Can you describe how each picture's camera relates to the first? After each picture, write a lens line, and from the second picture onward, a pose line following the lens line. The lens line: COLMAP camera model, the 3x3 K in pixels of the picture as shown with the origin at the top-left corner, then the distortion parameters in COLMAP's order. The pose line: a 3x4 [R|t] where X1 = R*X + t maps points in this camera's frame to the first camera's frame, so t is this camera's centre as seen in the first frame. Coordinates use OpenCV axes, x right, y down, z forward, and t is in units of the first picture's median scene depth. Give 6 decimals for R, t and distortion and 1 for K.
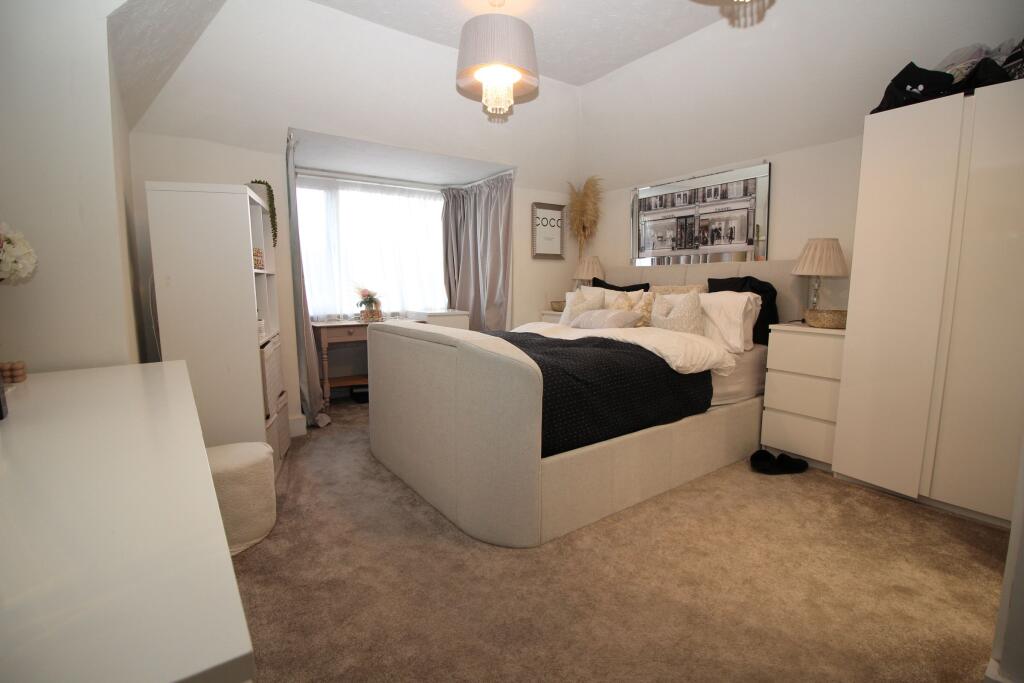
lens RADIAL K [[480.9, 0, 512.0], [0, 480.9, 343.3], [0, 0, 1]] dist [-0.000017, -0.000058]
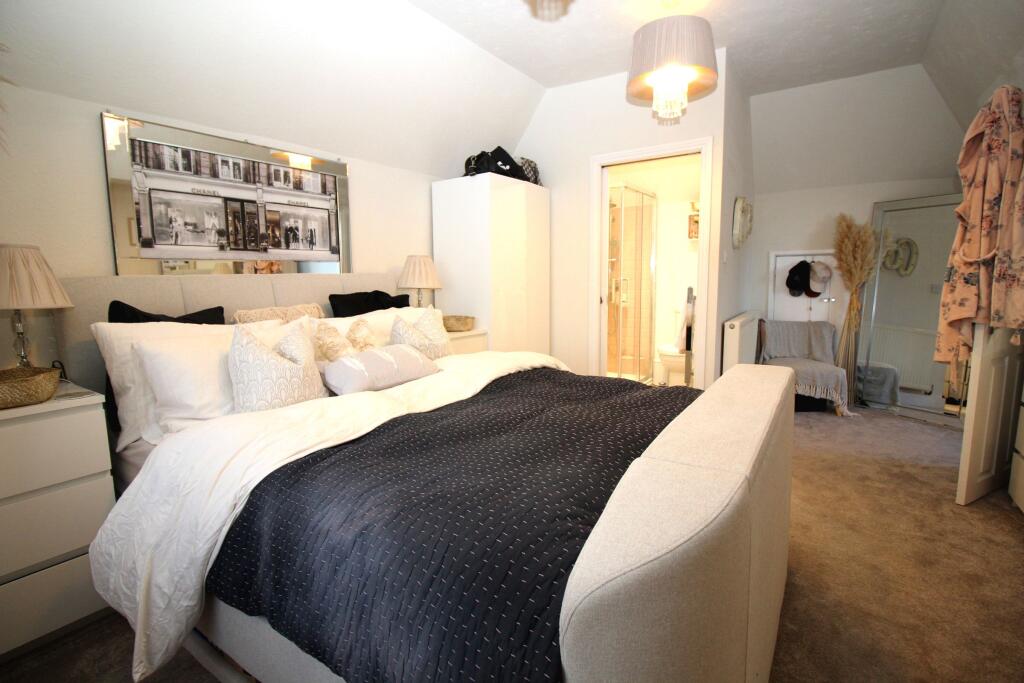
lens RADIAL K [[480.9, 0, 511.2], [0, 480.9, 337.1], [0, 0, 1]] dist [-0.000017, -0.000058]
pose [[-0.340244, -0.115296, 0.933242, -0.389077], [0.128222, 0.977497, 0.167510, -0.151123], [-0.931554, 0.176656, -0.317804, 0.930807]]
